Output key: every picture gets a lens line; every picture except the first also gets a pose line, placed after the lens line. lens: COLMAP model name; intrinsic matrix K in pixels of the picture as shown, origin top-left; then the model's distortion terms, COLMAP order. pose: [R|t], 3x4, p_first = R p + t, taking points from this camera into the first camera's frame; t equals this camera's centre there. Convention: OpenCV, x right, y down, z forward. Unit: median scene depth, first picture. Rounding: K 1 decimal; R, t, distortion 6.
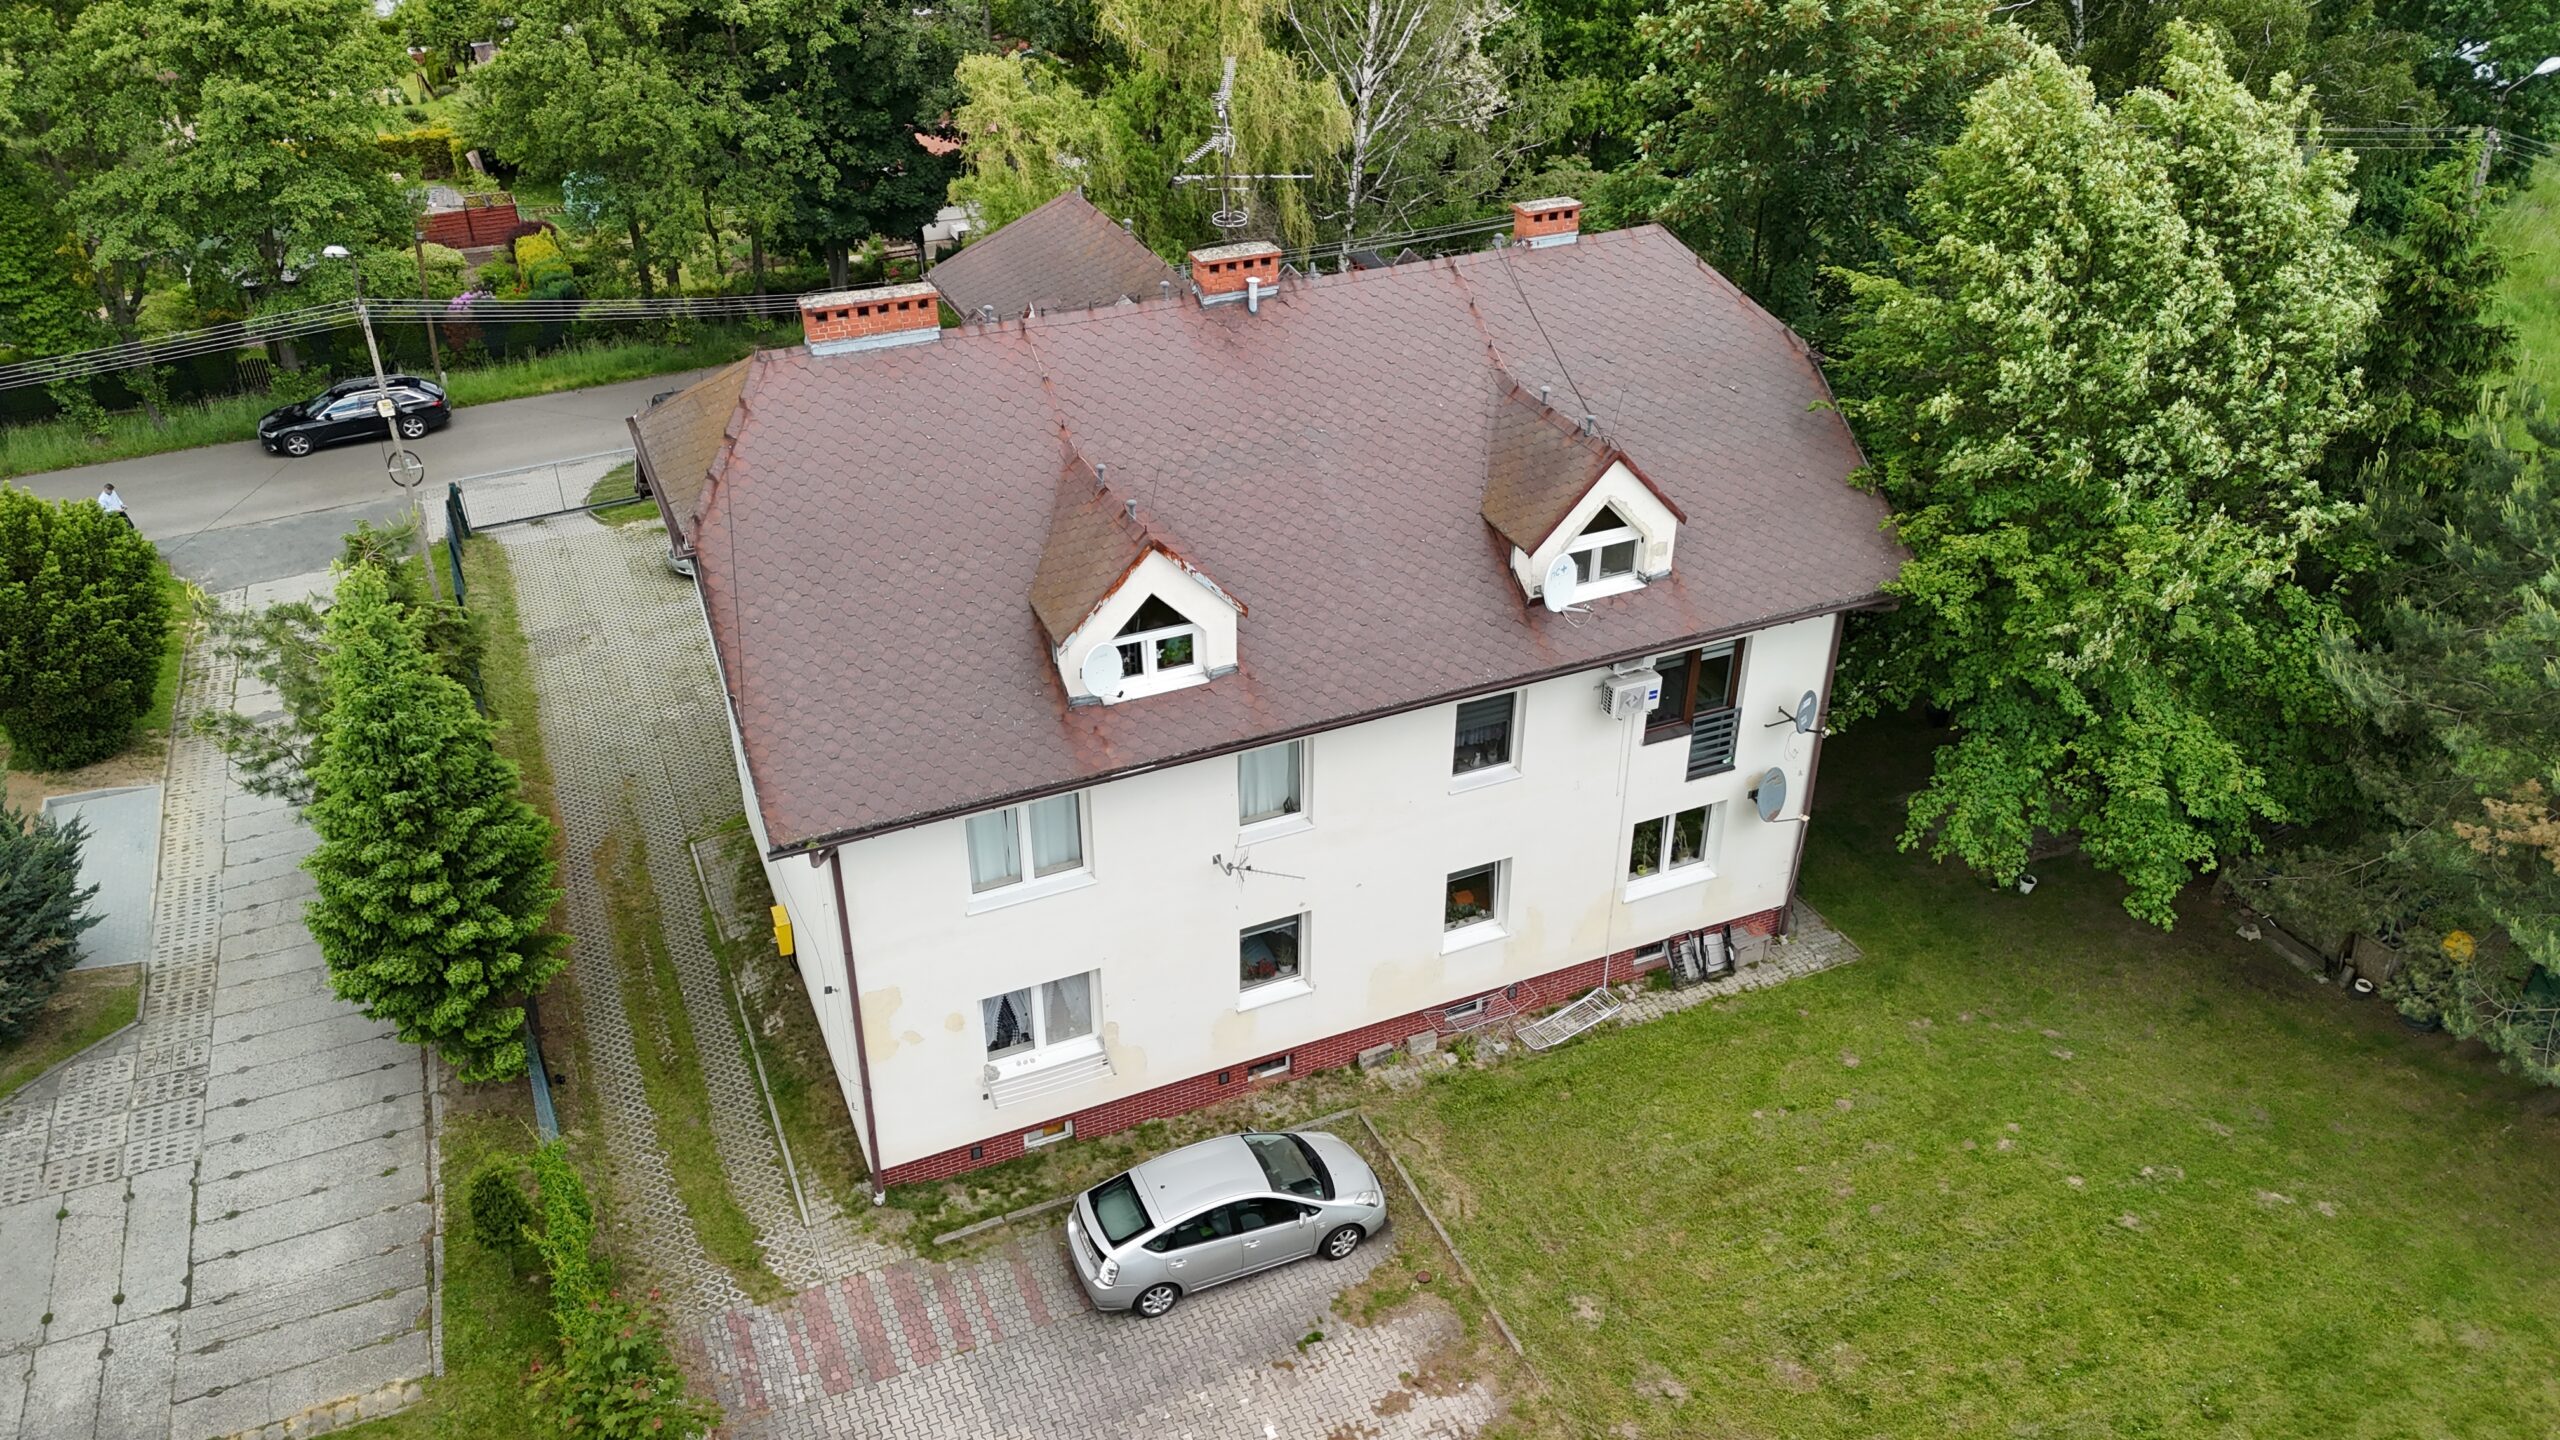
lens RADIAL K [[1855.1, 0, 1280.0], [0, 1855.1, 720.0], [0, 0, 1]] dist [0.077863, -0.064695]
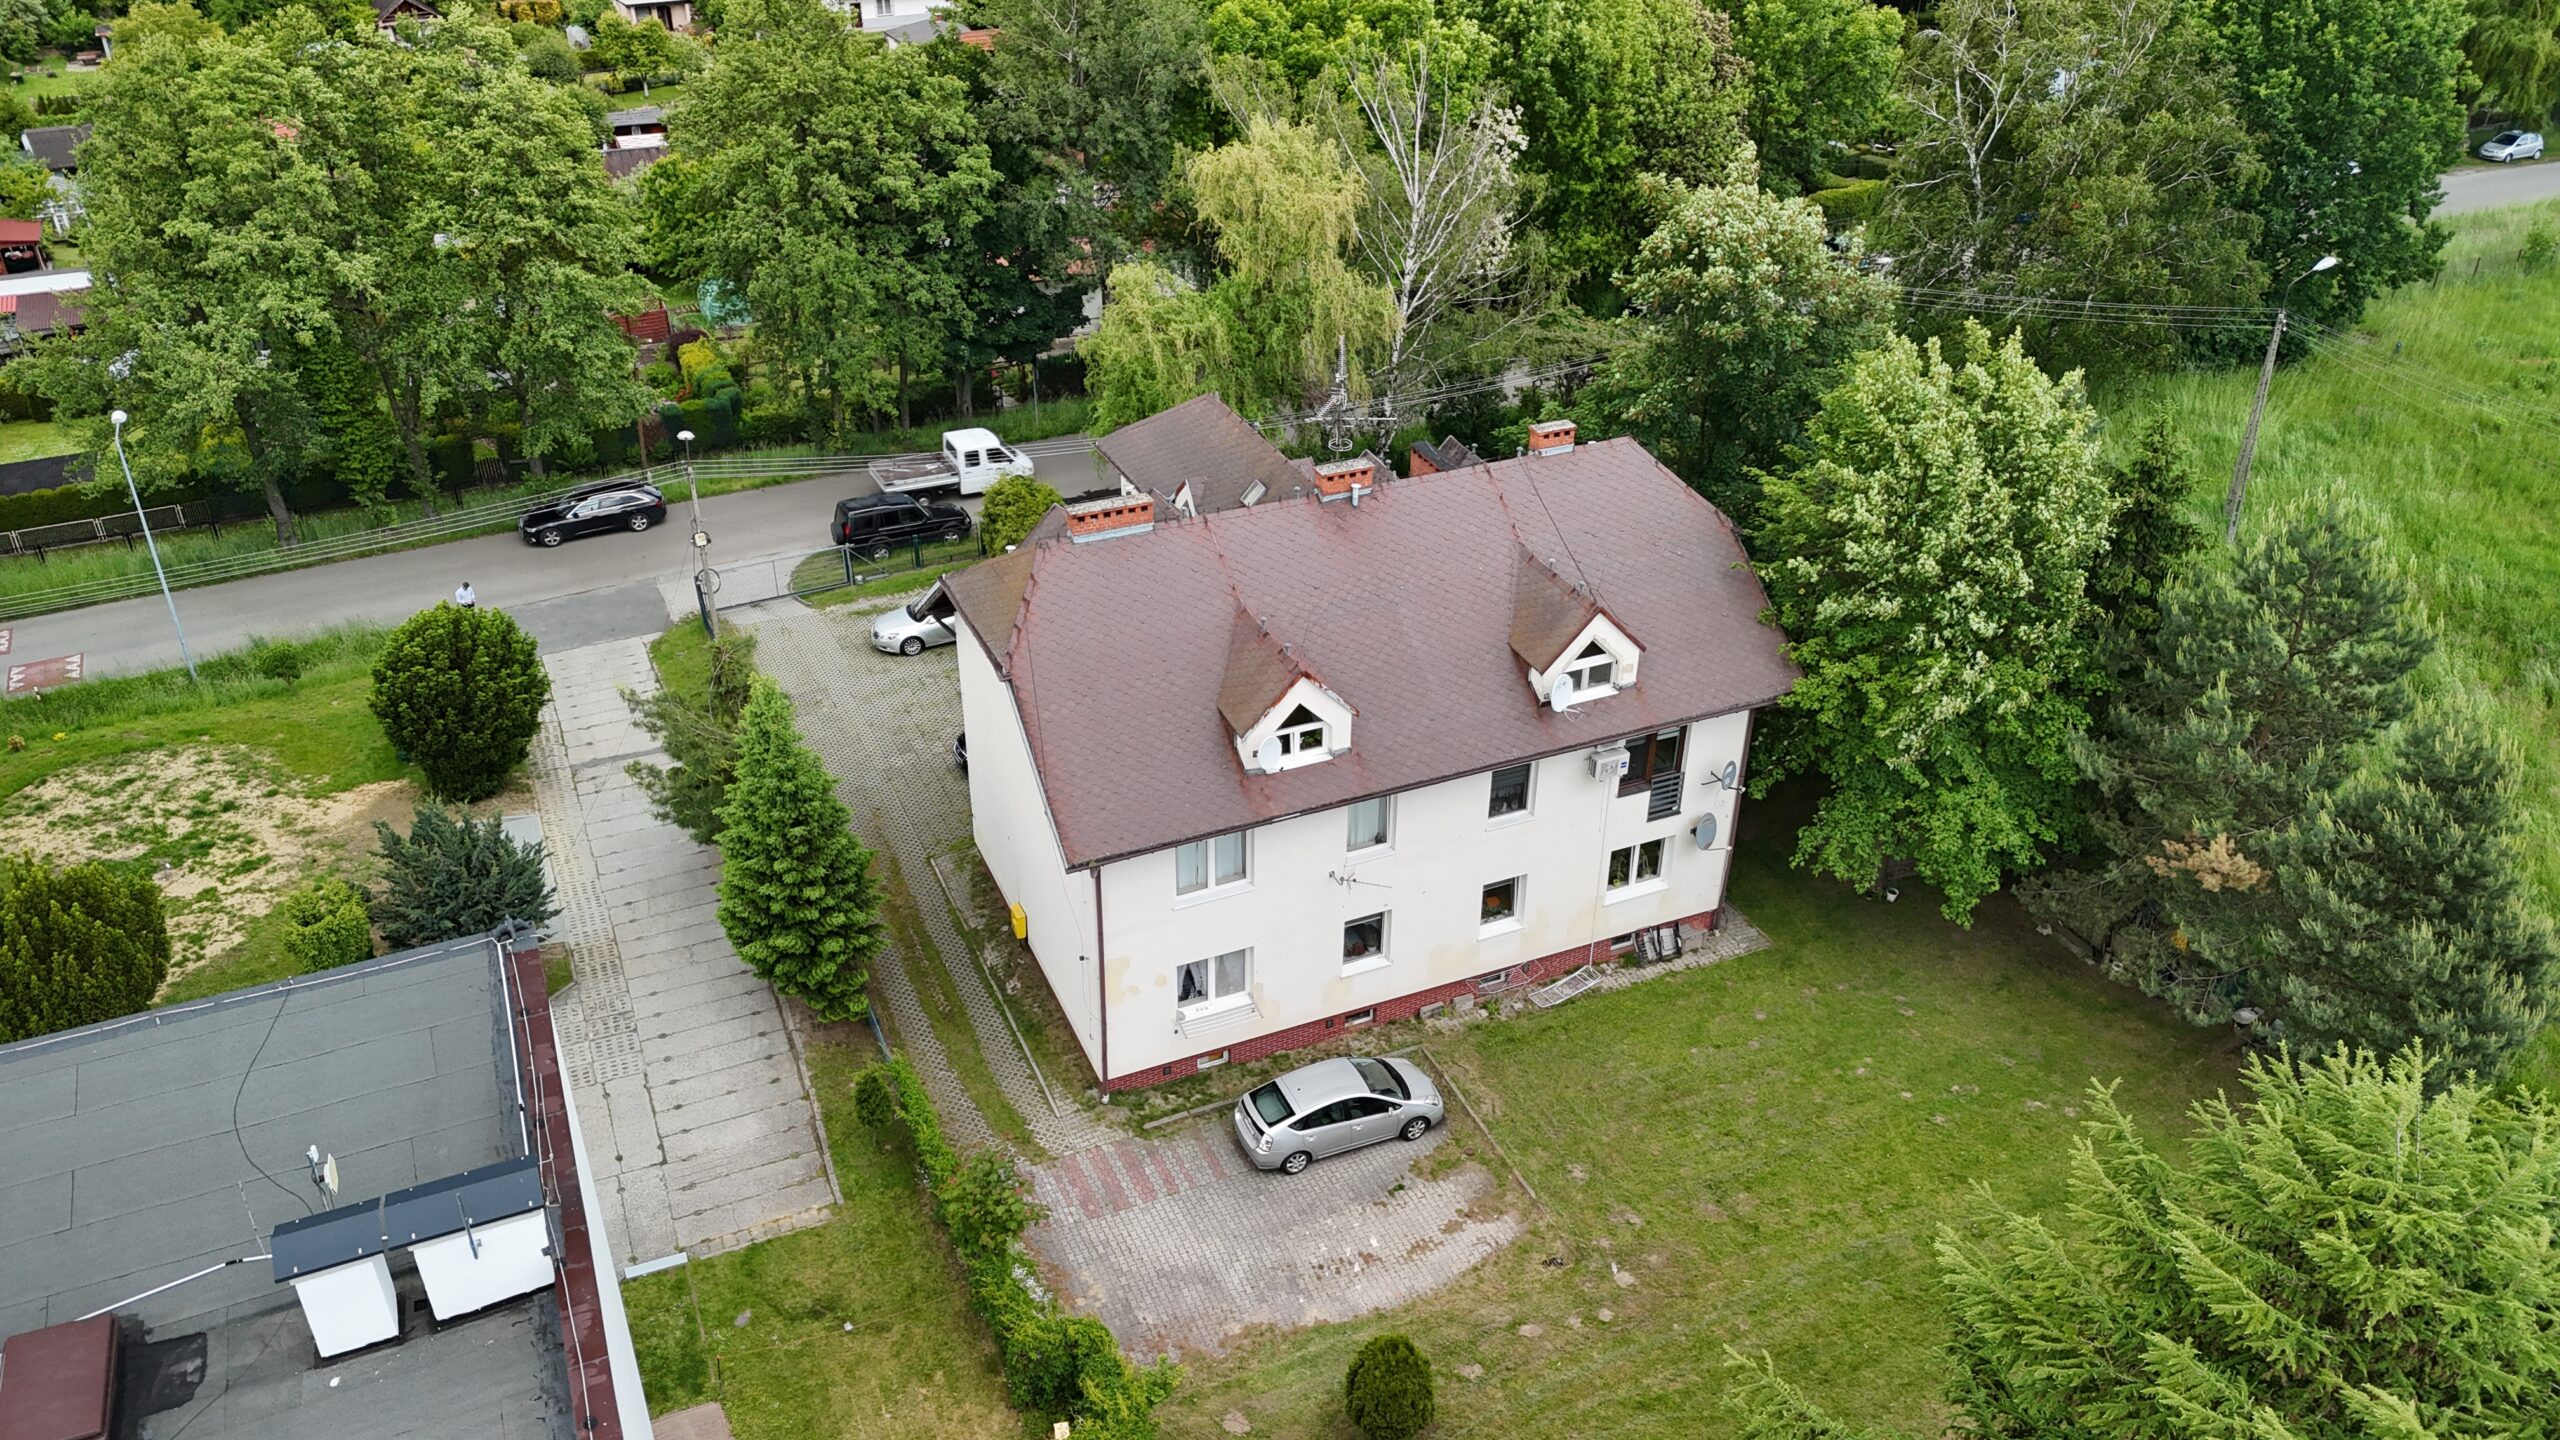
lens RADIAL K [[1843.3, 0, 1280.0], [0, 1843.3, 720.0], [0, 0, 1]] dist [0.101065, -0.115868]
pose [[0.999969, 0.005891, 0.005241, -0.082525], [-0.005862, 0.999968, -0.005498, -0.040242], [-0.005274, 0.005467, 0.999971, -0.479795]]
